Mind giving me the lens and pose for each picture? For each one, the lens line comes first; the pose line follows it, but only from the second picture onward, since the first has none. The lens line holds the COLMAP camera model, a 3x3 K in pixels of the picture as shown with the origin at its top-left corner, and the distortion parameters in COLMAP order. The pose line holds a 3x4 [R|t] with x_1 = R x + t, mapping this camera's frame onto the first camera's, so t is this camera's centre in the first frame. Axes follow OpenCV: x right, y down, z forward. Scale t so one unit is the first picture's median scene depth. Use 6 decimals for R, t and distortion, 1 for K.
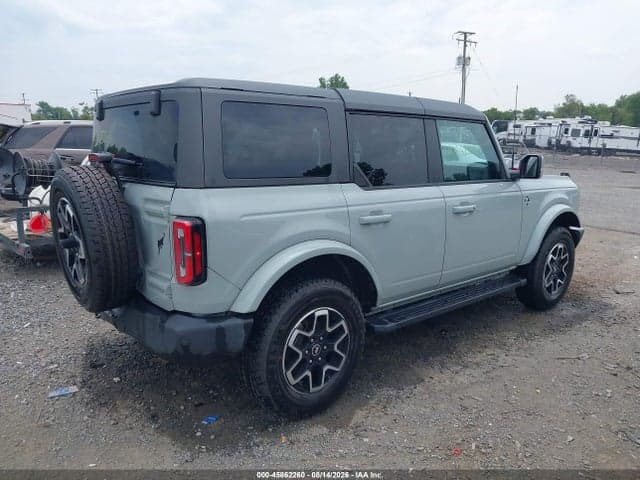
lens RADIAL K [[514.4, 0, 333.9], [0, 514.4, 243.4], [0, 0, 1]] dist [0.020673, -0.027192]
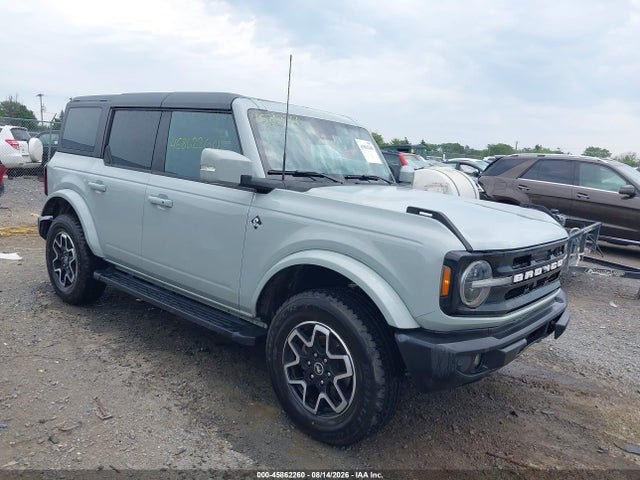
lens RADIAL K [[517.1, 0, 318.9], [0, 517.1, 240.2], [0, 0, 1]] dist [0.014028, -0.006011]
pose [[0.115575, 0.160398, -0.980263, 1.236144], [-0.270996, 0.954530, 0.124236, -0.196404], [0.955617, 0.251288, 0.153787, 1.147684]]
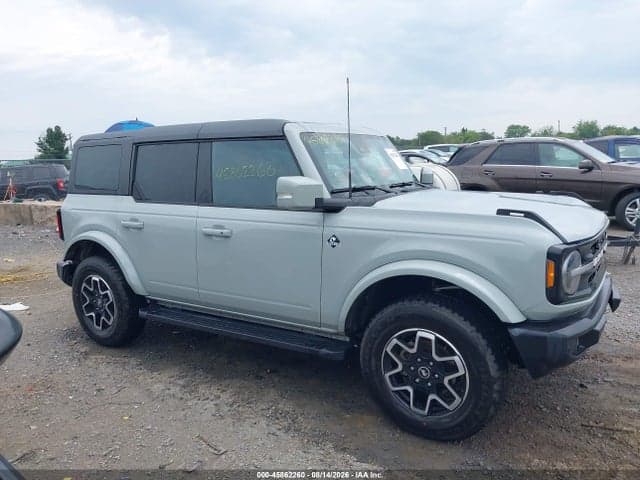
lens RADIAL K [[517.1, 0, 315.7], [0, 517.1, 239.2], [0, 0, 1]] dist [0.014028, -0.006011]
pose [[0.237037, 0.130193, -0.962737, 1.226495], [-0.157336, 0.983042, 0.094201, -0.173974], [0.958676, 0.129144, 0.253501, 0.933290]]
